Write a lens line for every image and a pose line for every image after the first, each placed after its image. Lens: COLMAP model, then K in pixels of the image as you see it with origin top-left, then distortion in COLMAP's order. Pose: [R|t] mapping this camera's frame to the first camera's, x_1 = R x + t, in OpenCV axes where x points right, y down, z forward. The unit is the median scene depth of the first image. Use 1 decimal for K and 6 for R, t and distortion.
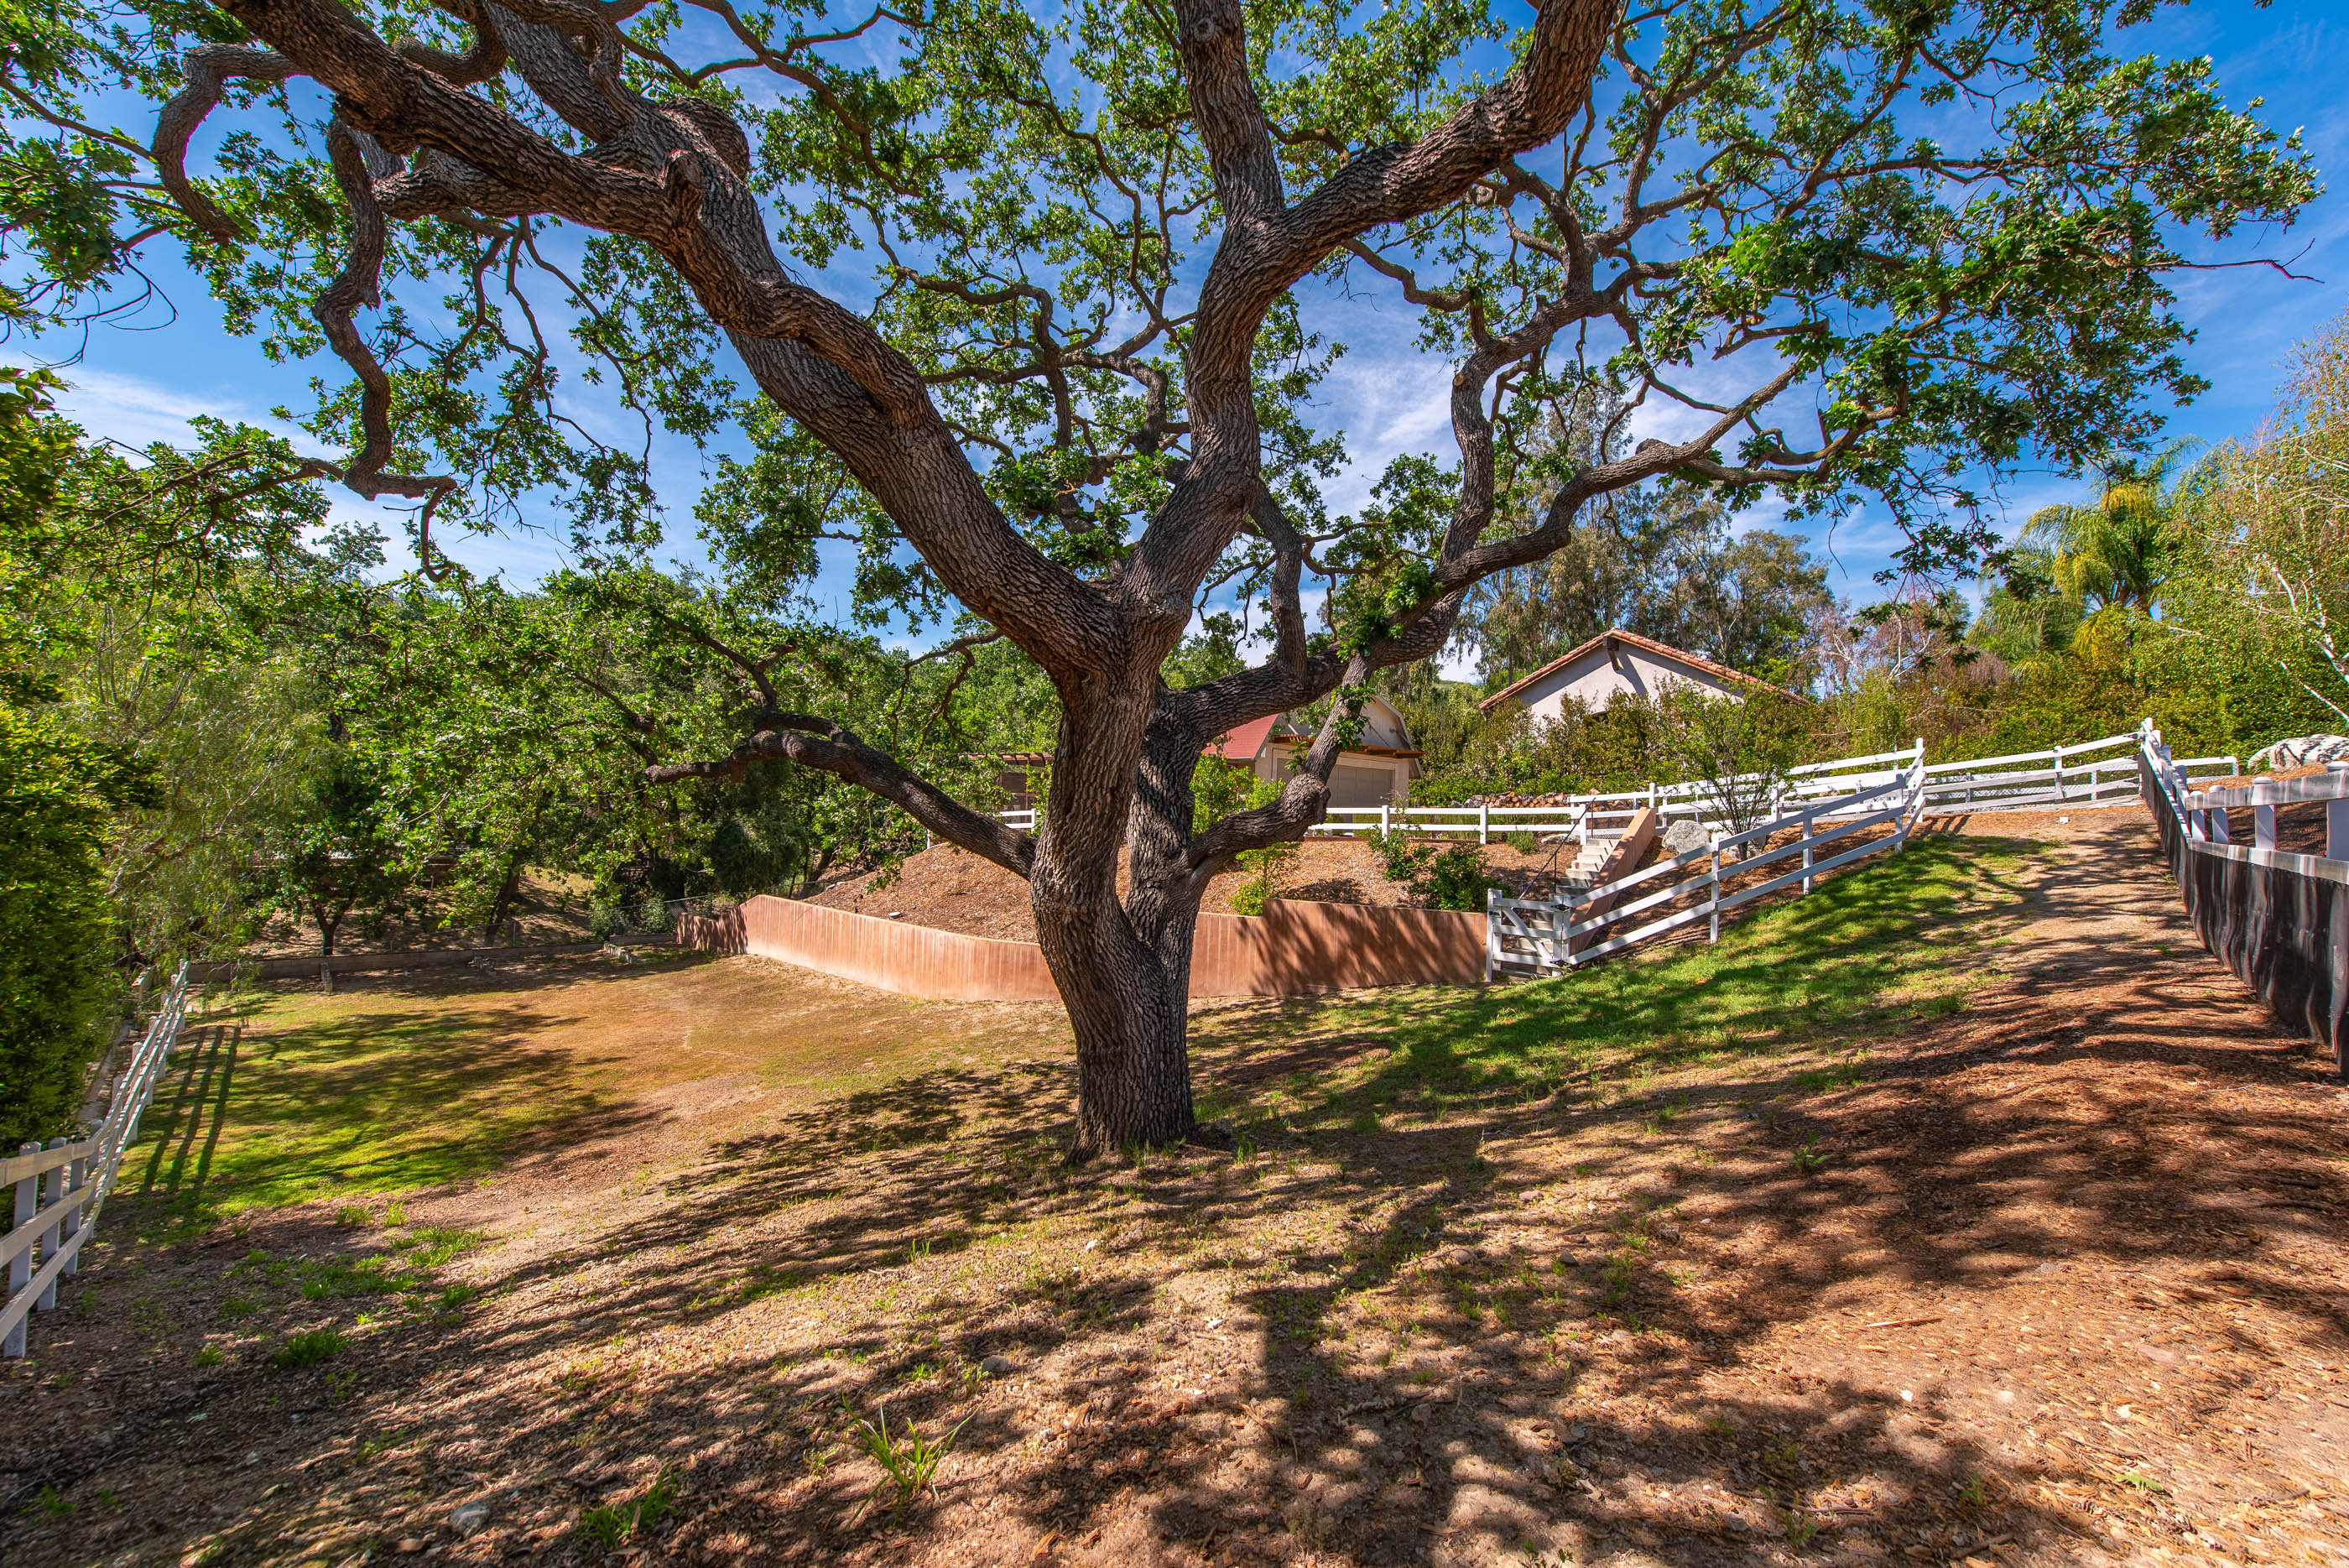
lens RADIAL K [[923.6, 0, 1165.7], [0, 923.6, 786.6], [0, 0, 1]] dist [0.024129, -0.005547]
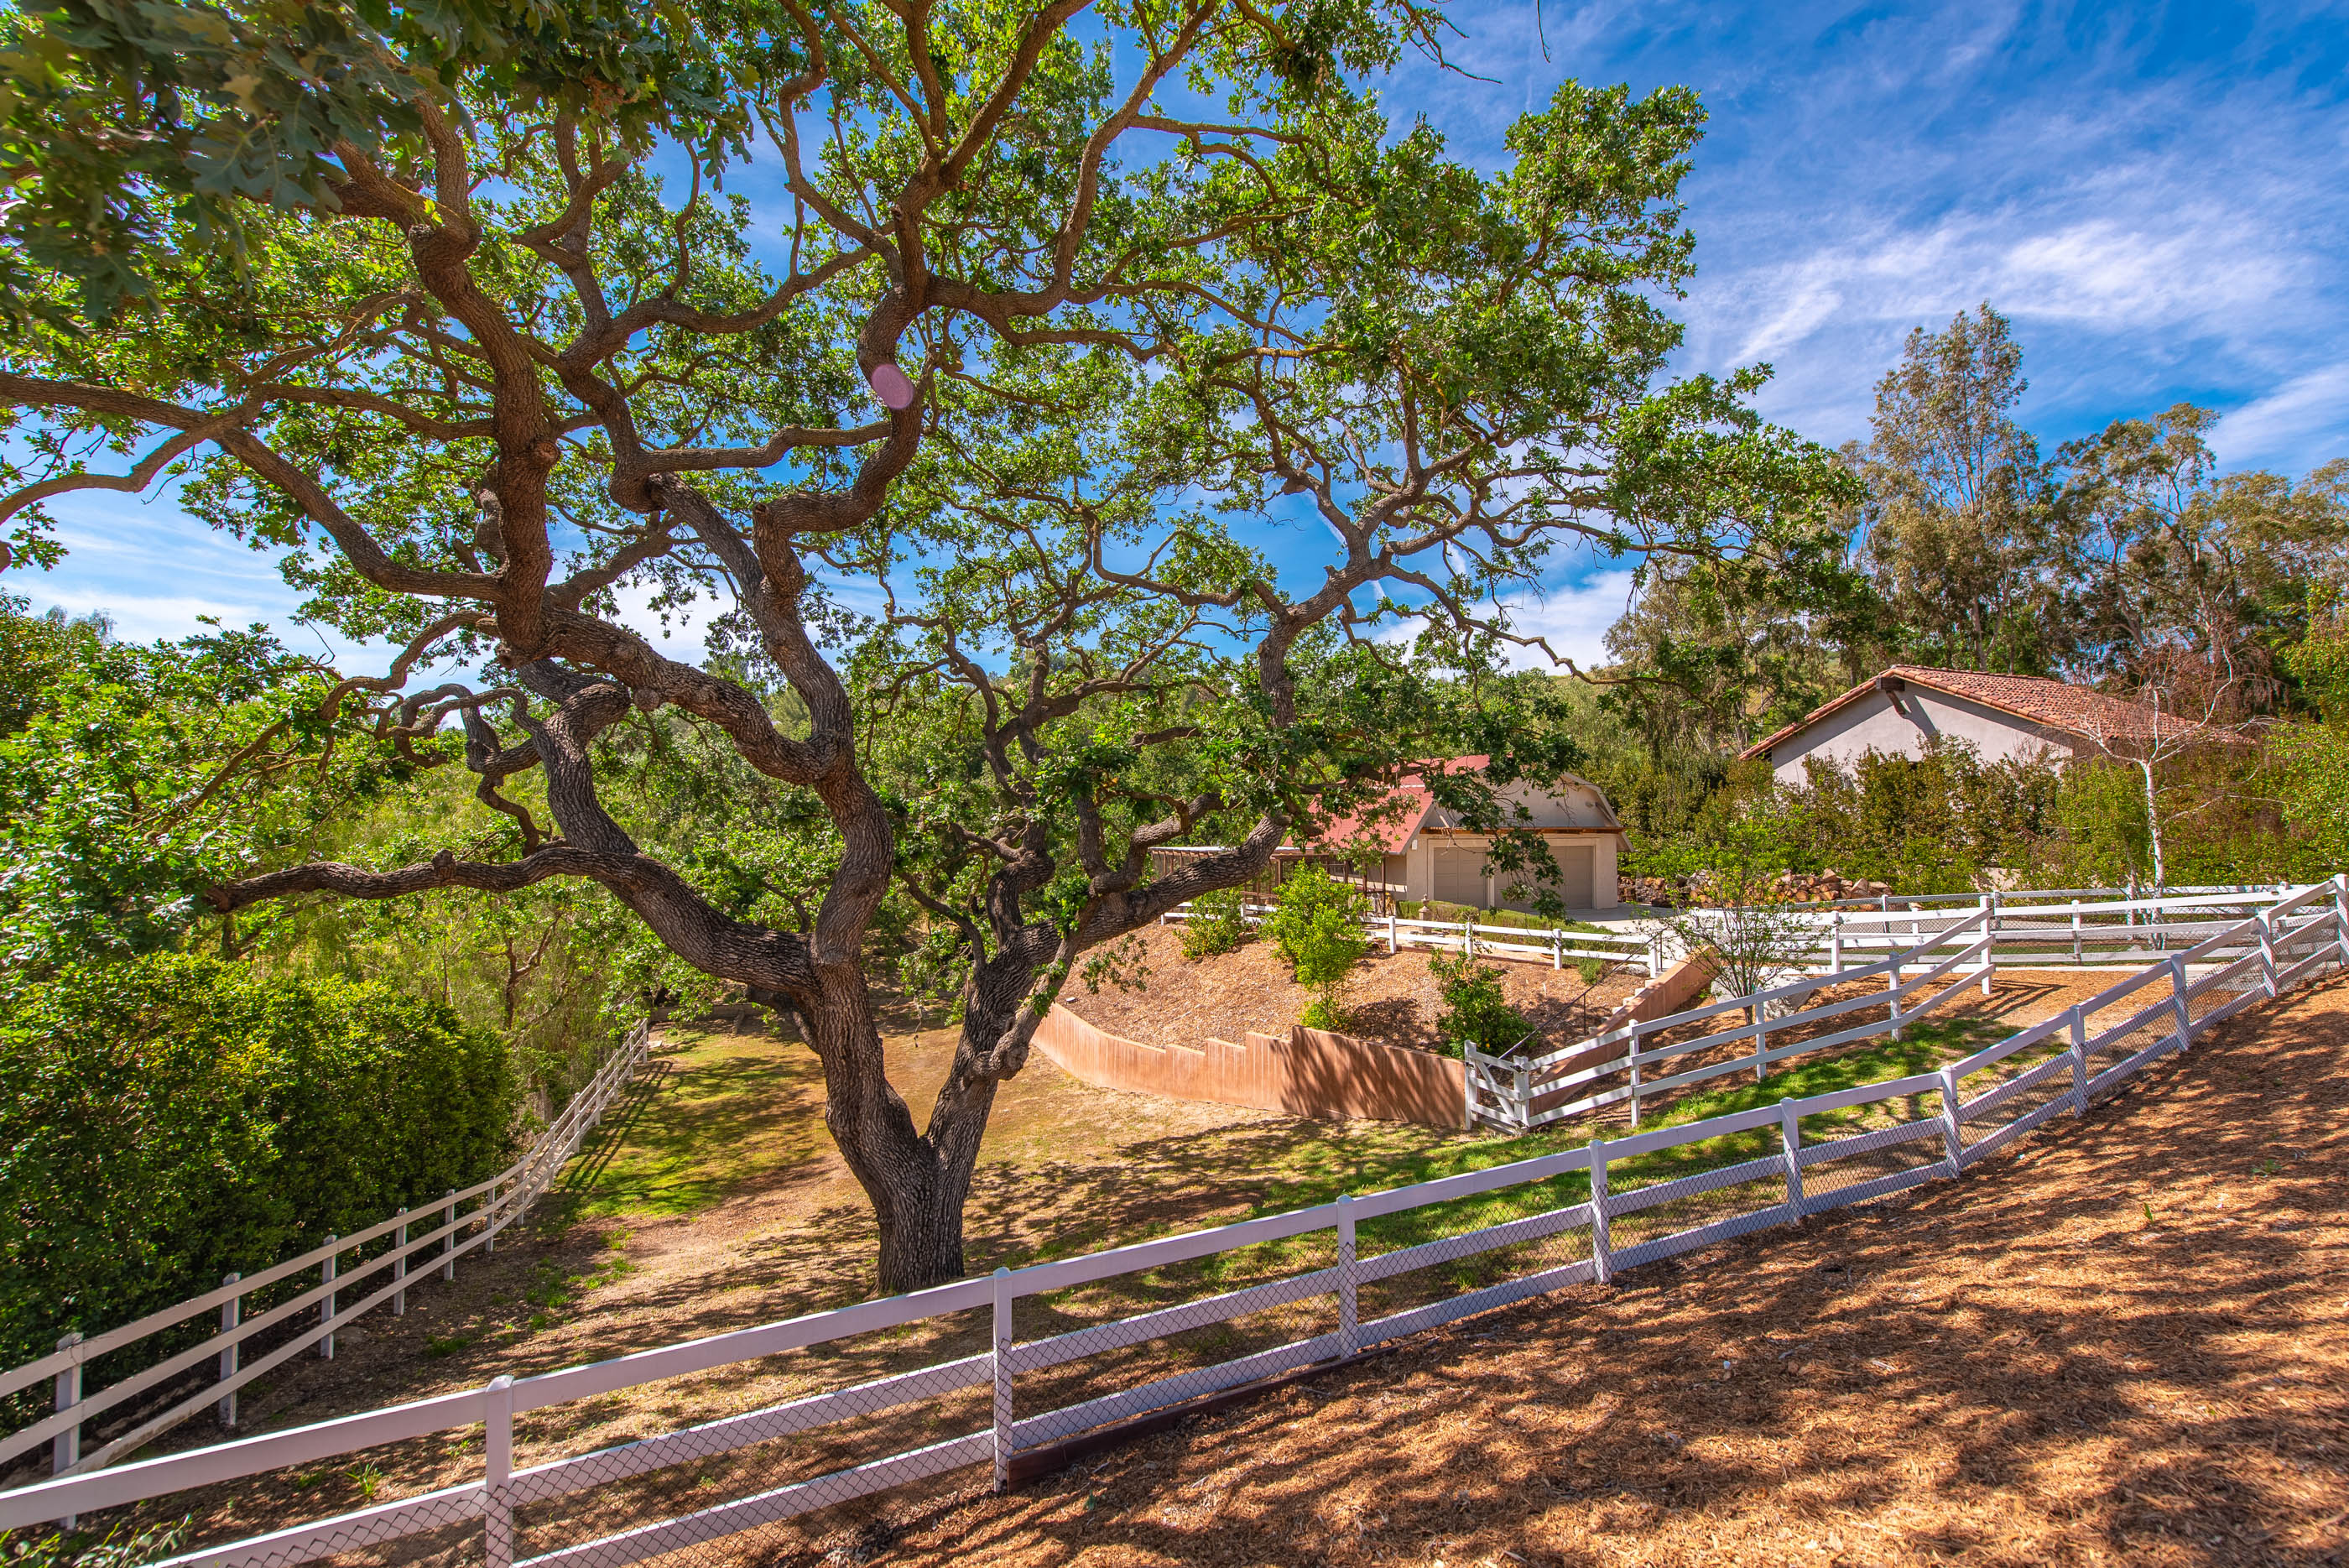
lens RADIAL K [[929.6, 0, 1187.9], [0, 929.6, 784.0], [0, 0, 1]] dist [0.016733, -0.006189]
pose [[0.922685, -0.041690, -0.383295, 0.370653], [0.040619, 0.999115, -0.010891, -0.140389], [0.383410, -0.005520, 0.923562, -0.068996]]
